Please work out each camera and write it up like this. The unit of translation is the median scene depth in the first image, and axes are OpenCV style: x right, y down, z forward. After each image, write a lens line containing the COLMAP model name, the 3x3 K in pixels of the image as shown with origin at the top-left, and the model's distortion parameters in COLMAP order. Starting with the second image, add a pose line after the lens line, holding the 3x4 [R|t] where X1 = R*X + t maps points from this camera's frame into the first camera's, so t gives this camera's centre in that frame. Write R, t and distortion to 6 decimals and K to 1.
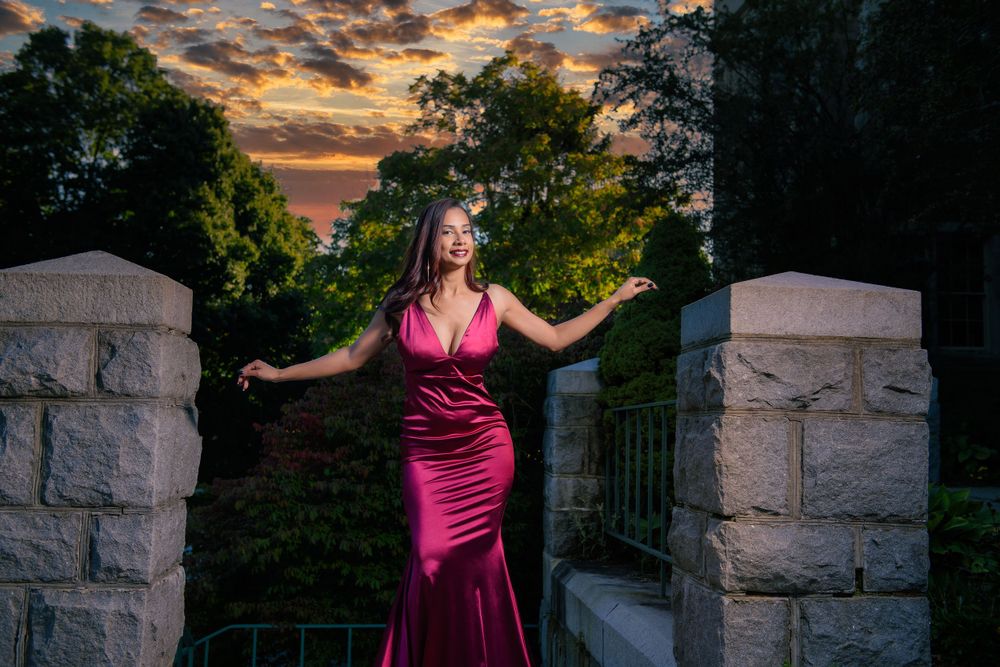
lens RADIAL K [[1157.3, 0, 500.0], [0, 1157.3, 333.5], [0, 0, 1]] dist [0.104989, -0.009980]
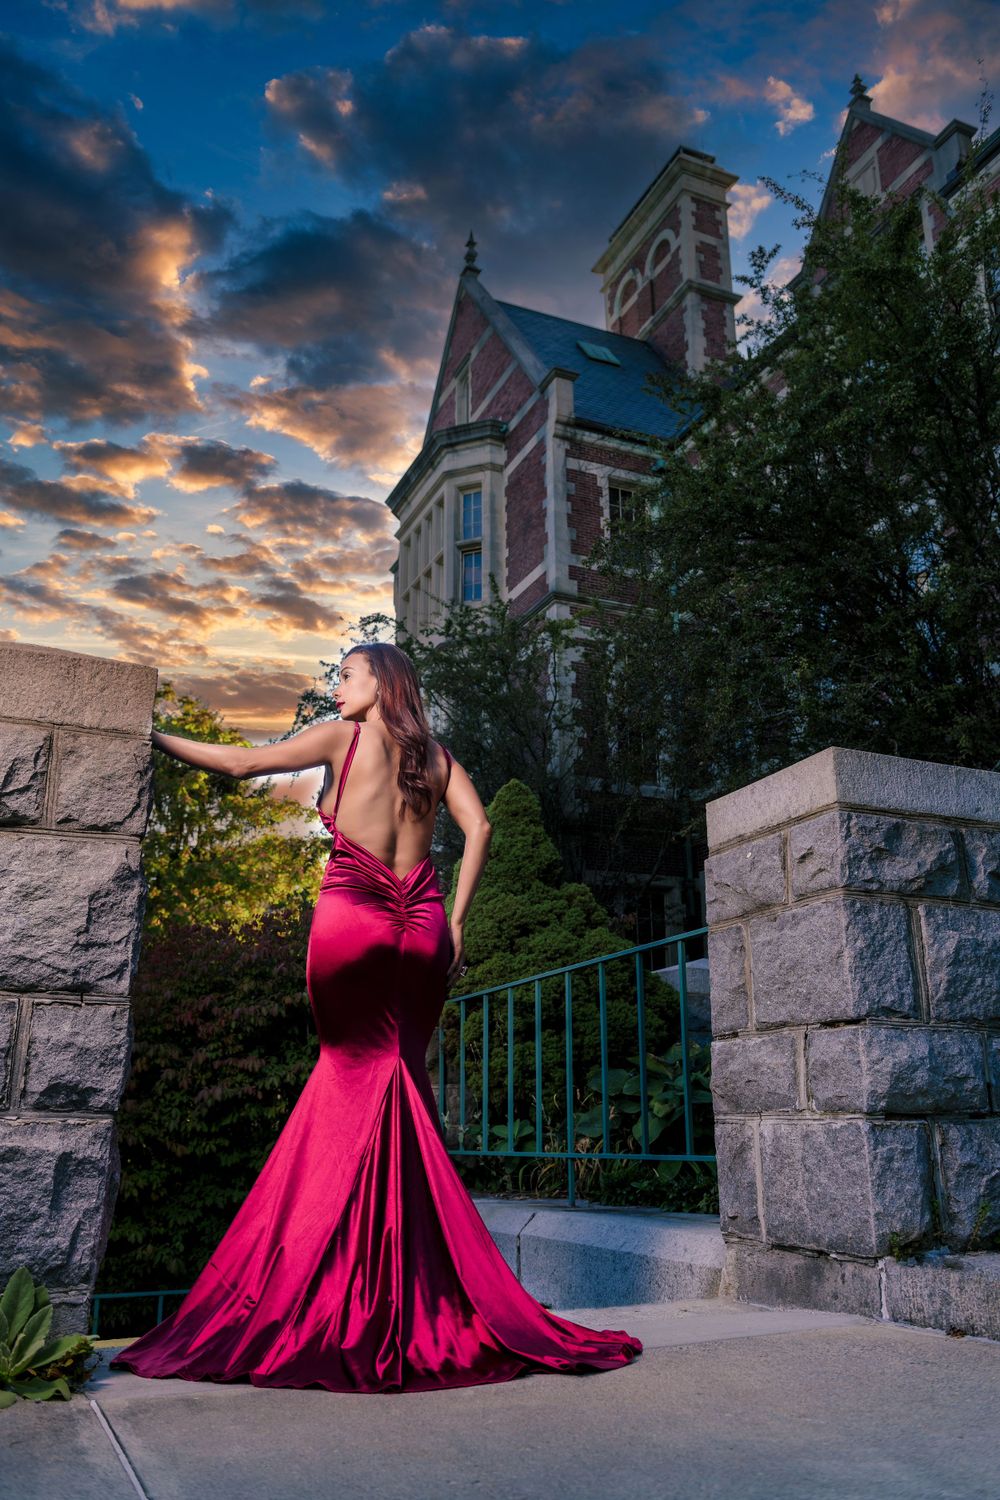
lens RADIAL K [[1219.7, 0, 500.0], [0, 1219.7, 750.0], [0, 0, 1]] dist [-0.004536, -0.002573]
pose [[0.948947, 0.073862, 0.306666, -0.161587], [-0.006129, 0.976332, -0.216189, 0.081926], [-0.315376, 0.203272, 0.926940, 0.131532]]
